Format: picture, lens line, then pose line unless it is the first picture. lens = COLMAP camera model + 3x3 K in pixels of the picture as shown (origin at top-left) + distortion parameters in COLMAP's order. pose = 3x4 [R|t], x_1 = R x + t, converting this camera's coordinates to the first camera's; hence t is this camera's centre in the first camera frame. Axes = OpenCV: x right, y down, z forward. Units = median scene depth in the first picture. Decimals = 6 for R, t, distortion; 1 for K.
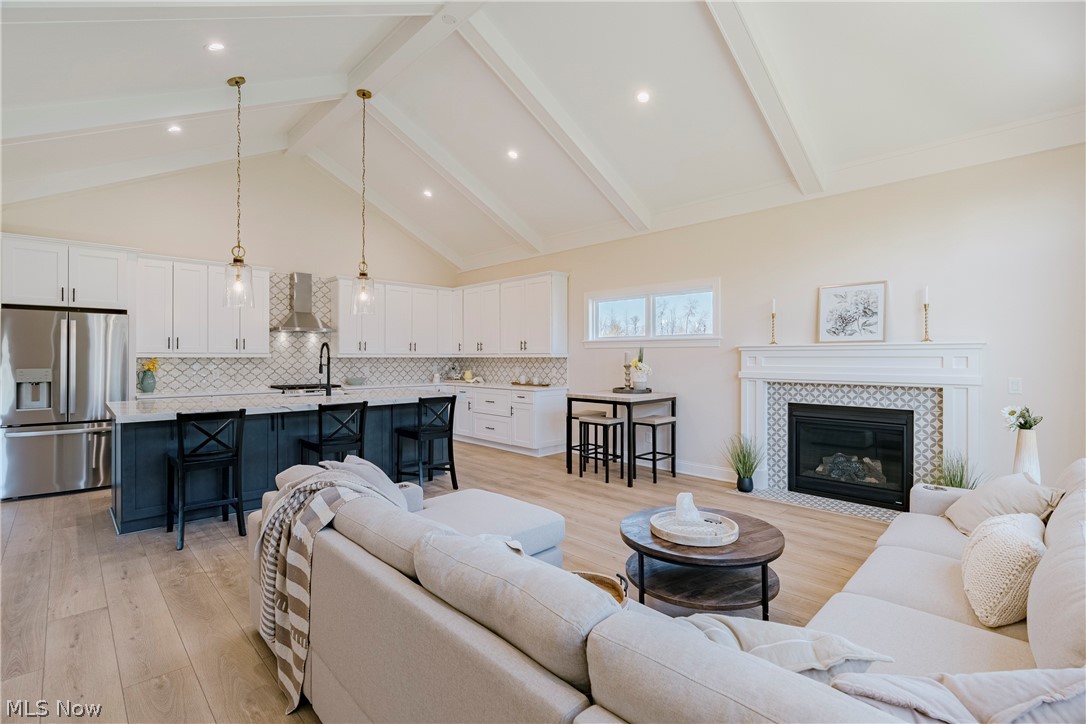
lens RADIAL K [[500.7, 0, 540.2], [0, 500.7, 360.8], [0, 0, 1]] dist [0.000479, 0.000186]
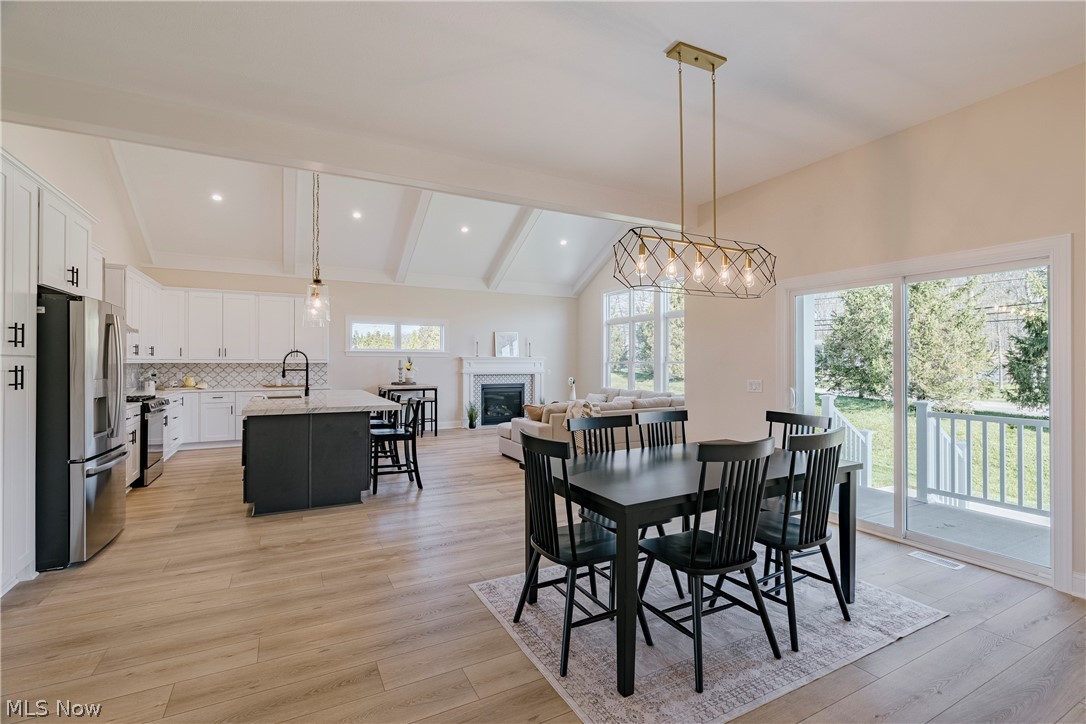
lens RADIAL K [[500.7, 0, 537.5], [0, 500.7, 361.3], [0, 0, 1]] dist [0.000479, 0.000186]
pose [[0.282009, 0.005053, 0.959398, -1.211867], [0.007578, 0.999943, -0.007494, 0.003199], [-0.959382, 0.009383, 0.281955, 0.136724]]
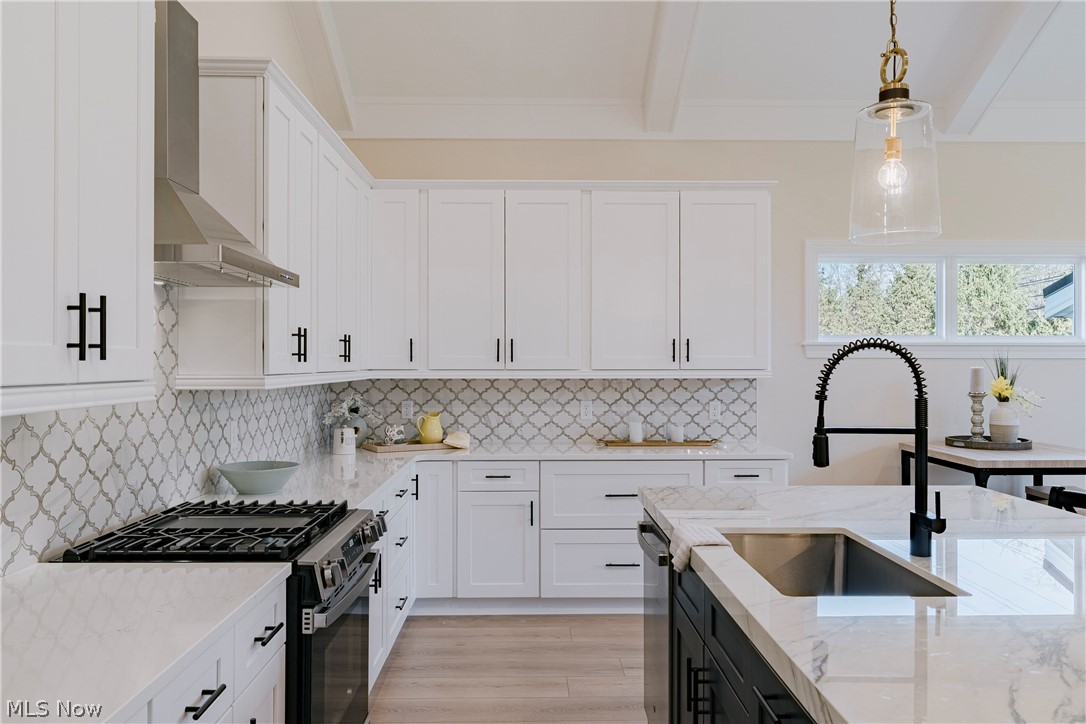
lens RADIAL K [[872.2, 0, 548.8], [0, 872.2, 351.6], [0, 0, 1]] dist [0.051452, 0.005904]
pose [[0.672503, 0.012576, 0.739988, -0.770152], [0.007021, 0.999702, -0.023371, -0.015319], [-0.740061, 0.020913, 0.672214, 0.714065]]
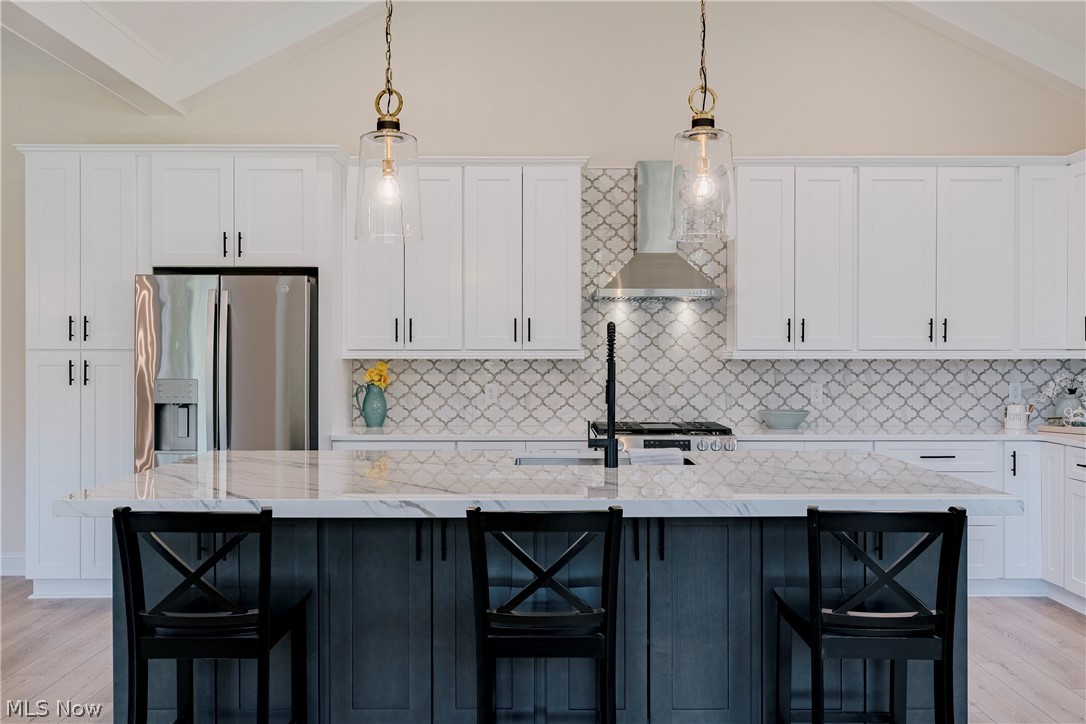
lens RADIAL K [[955.3, 0, 548.2], [0, 955.3, 357.0], [0, 0, 1]] dist [-0.007076, -0.001508]
pose [[0.728558, 0.003943, -0.684973, 0.018585], [-0.004971, 0.999988, 0.000469, -0.009742], [0.684966, 0.003063, 0.728568, 0.400833]]
